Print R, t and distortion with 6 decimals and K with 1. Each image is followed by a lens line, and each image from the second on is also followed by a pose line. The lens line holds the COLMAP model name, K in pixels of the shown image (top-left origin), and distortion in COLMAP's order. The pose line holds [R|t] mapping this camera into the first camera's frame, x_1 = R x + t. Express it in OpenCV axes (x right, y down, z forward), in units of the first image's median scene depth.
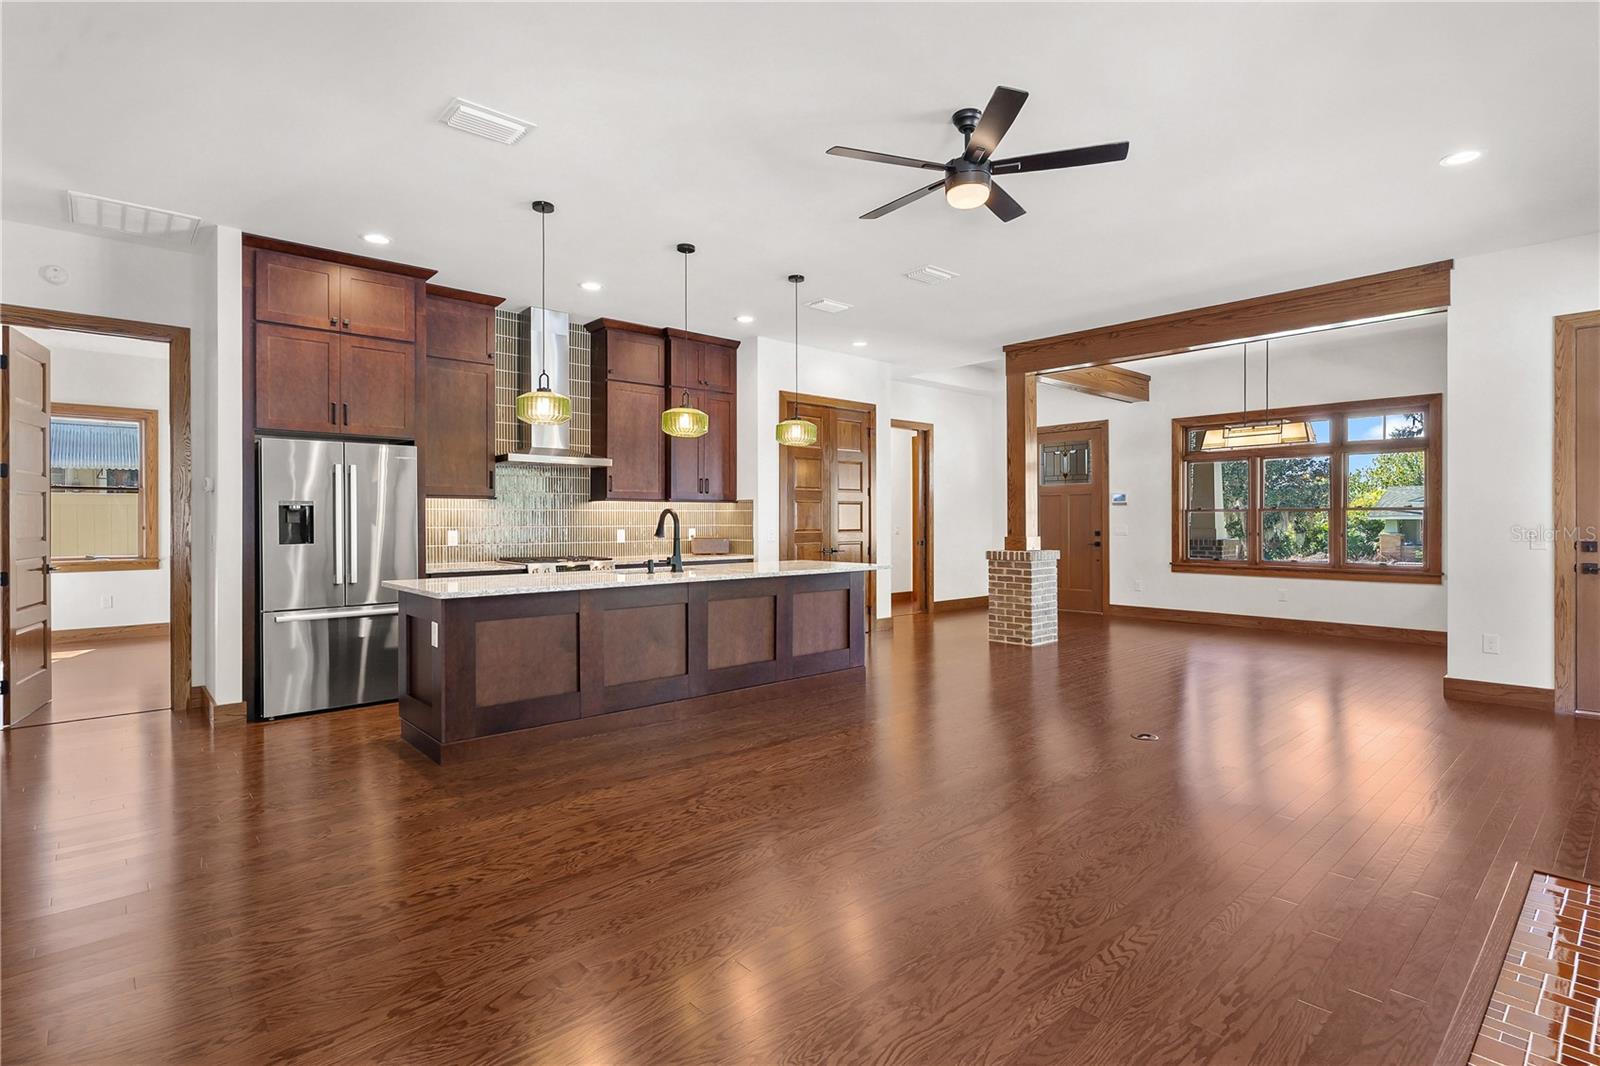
lens RADIAL K [[779.6, 0, 804.9], [0, 779.6, 521.4], [0, 0, 1]] dist [-0.001084, 0.000118]
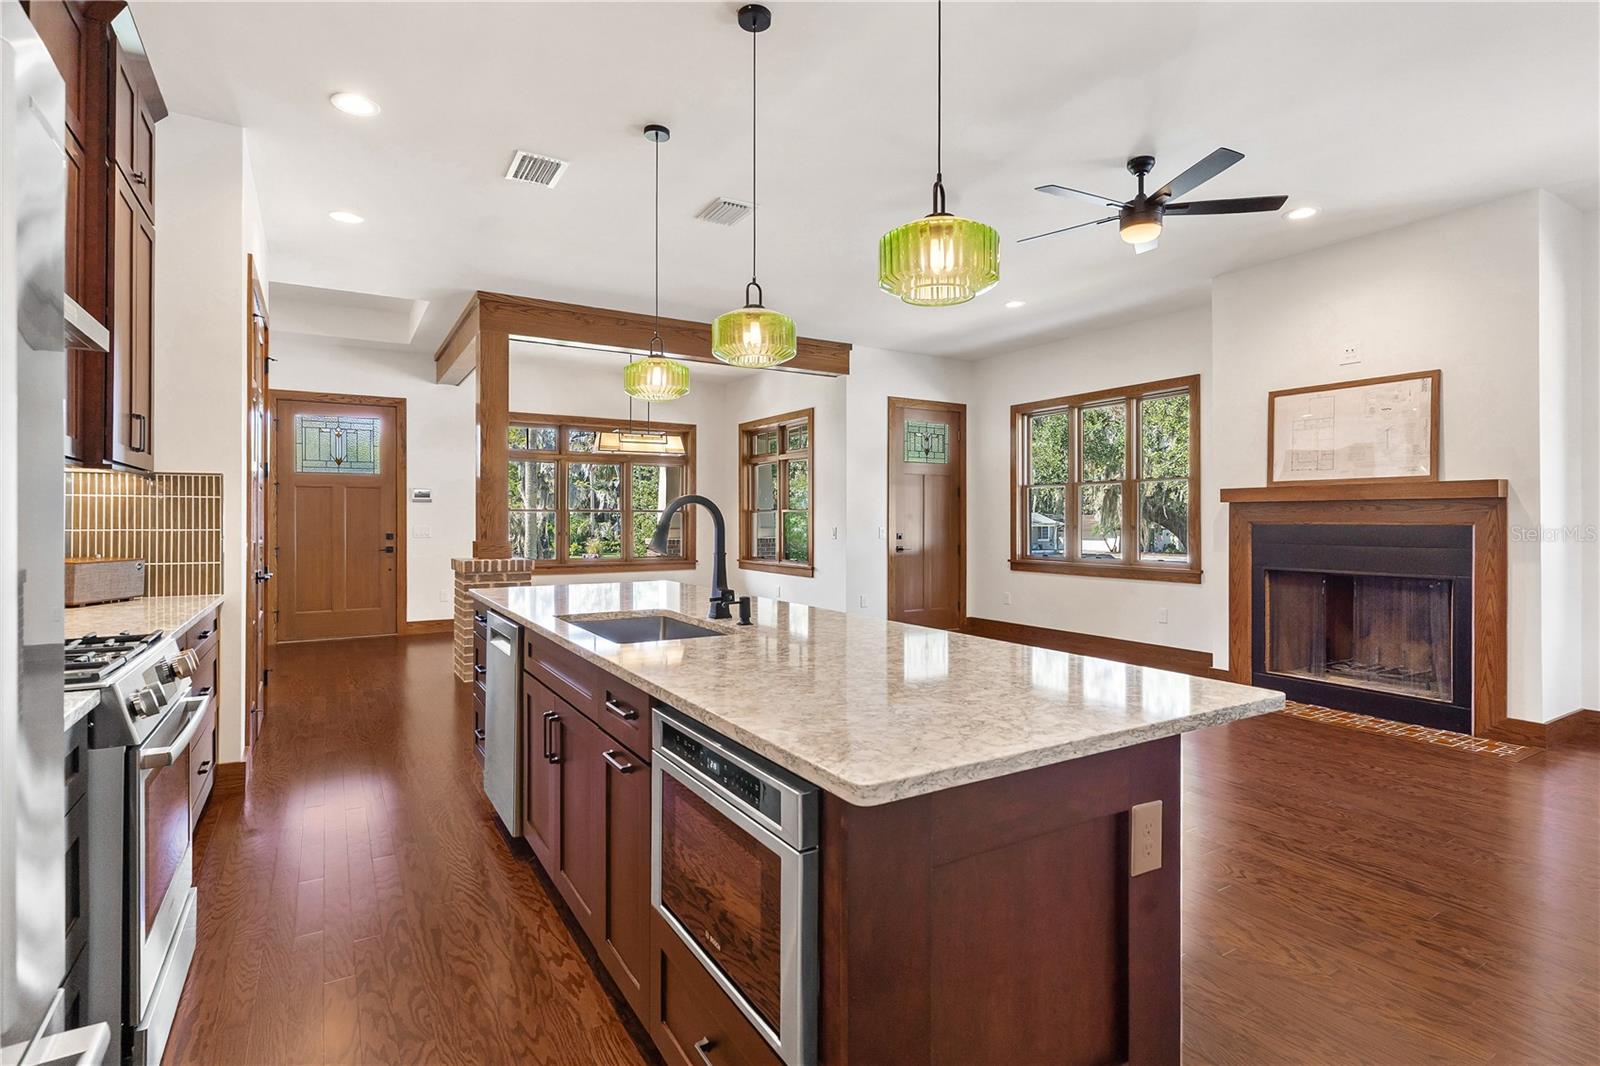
lens RADIAL K [[779.6, 0, 790.5], [0, 779.6, 516.6], [0, 0, 1]] dist [-0.001084, 0.000118]
pose [[0.199117, 0.005867, 0.979958, -0.686190], [0.001006, 0.999980, -0.006192, 0.000987], [-0.979975, 0.002218, 0.199107, 0.873247]]
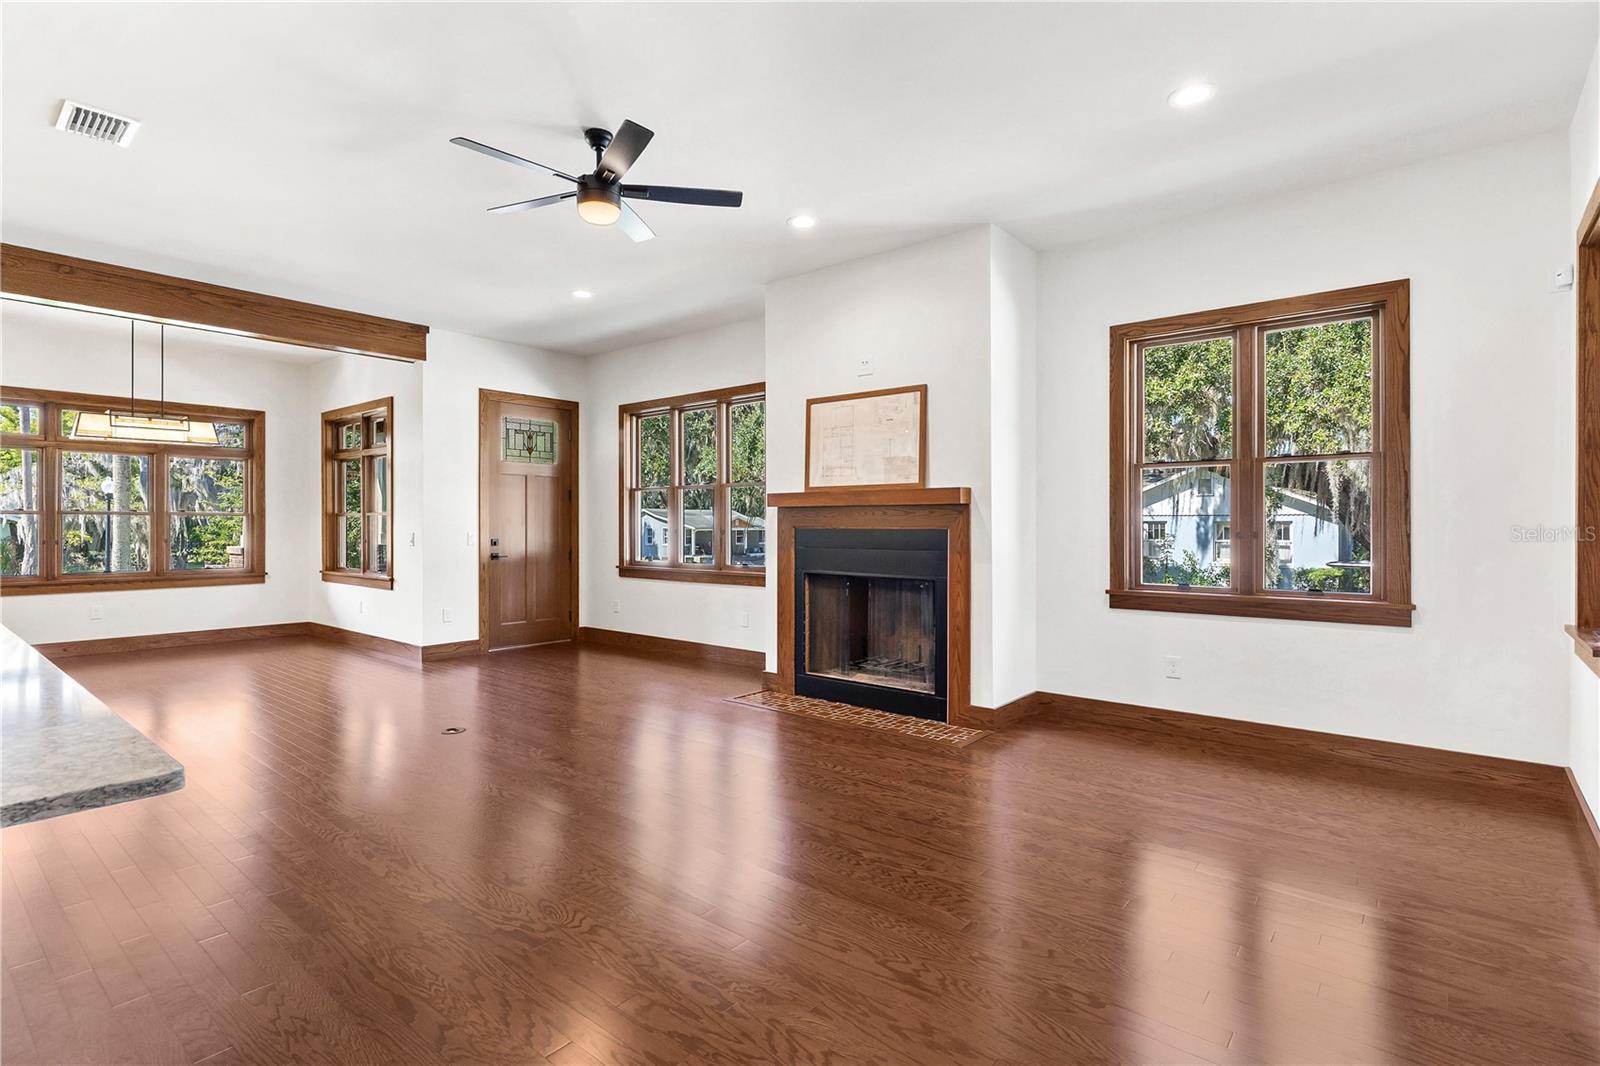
lens RADIAL K [[779.6, 0, 793.3], [0, 779.6, 523.1], [0, 0, 1]] dist [-0.001084, 0.000118]
pose [[-0.134912, 0.002998, 0.990853, -0.588850], [0.002526, 0.999993, -0.002682, 0.000488], [-0.990854, 0.002141, -0.134919, 0.606773]]
